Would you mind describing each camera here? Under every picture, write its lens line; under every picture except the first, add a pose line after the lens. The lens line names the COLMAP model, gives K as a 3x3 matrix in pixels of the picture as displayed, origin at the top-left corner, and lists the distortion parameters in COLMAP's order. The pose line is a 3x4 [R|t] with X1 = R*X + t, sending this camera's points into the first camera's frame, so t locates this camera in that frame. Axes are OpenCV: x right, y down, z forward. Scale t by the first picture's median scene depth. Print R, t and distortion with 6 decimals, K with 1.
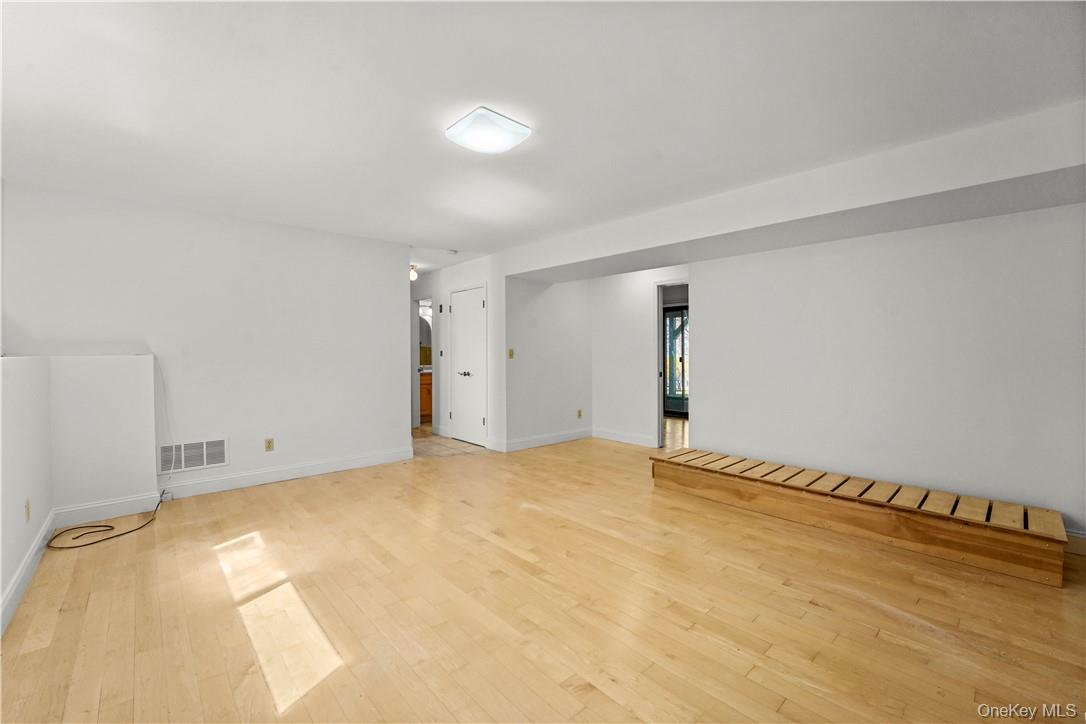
lens RADIAL K [[441.9, 0, 537.8], [0, 441.9, 358.0], [0, 0, 1]] dist [-0.029152, 0.002548]
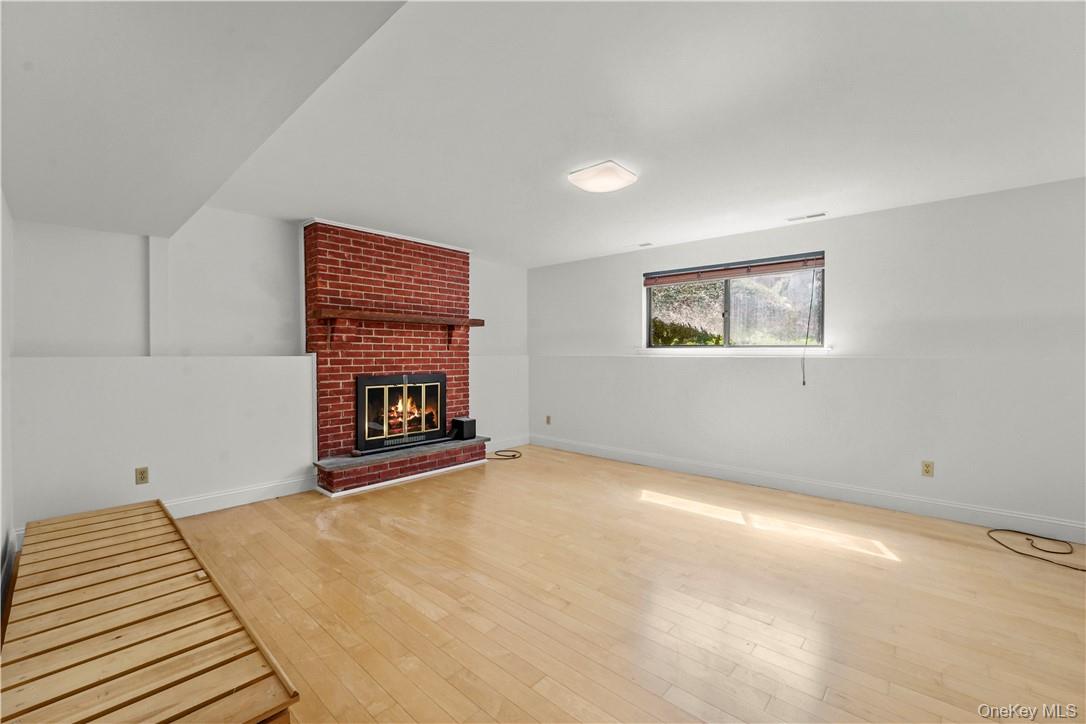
lens RADIAL K [[441.9, 0, 537.8], [0, 441.9, 358.0], [0, 0, 1]] dist [-0.029152, 0.002548]
pose [[-0.995851, 0.003886, -0.090918, 0.161460], [0.002570, 0.999890, 0.014585, -0.018710], [0.090965, 0.014291, -0.995752, 1.989523]]
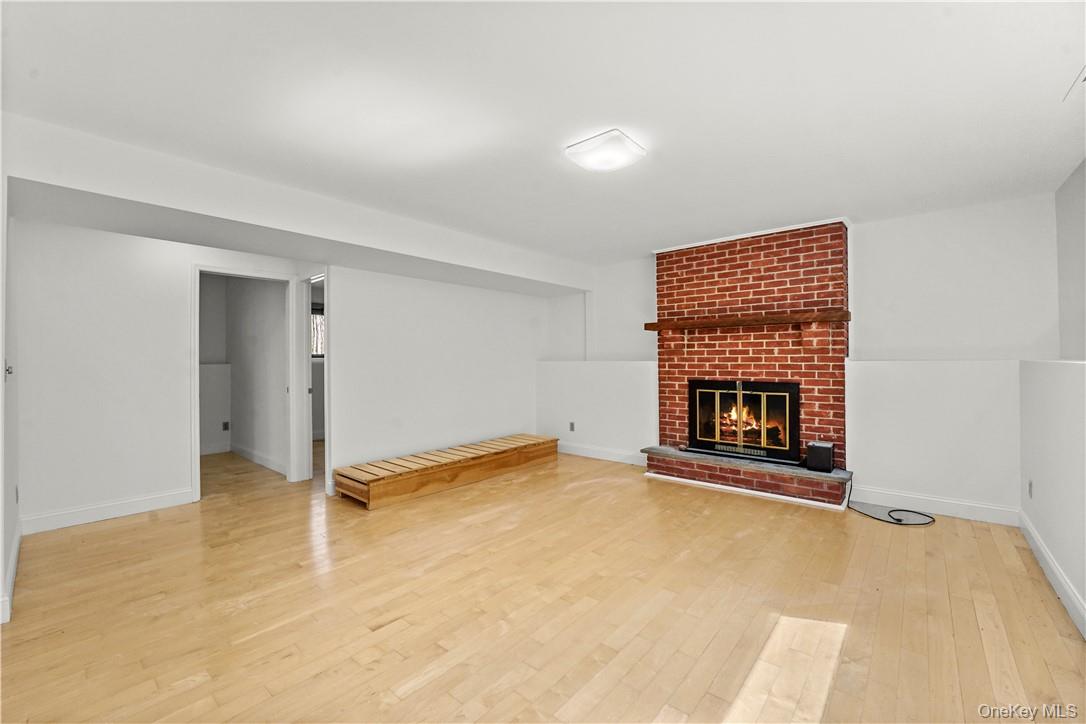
lens RADIAL K [[441.9, 0, 537.8], [0, 441.9, 358.0], [0, 0, 1]] dist [-0.029152, 0.002548]
pose [[-0.118596, 0.003095, 0.992938, -1.010758], [0.012918, 0.999915, -0.001574, -0.021904], [-0.992859, 0.012640, -0.118626, 1.158283]]
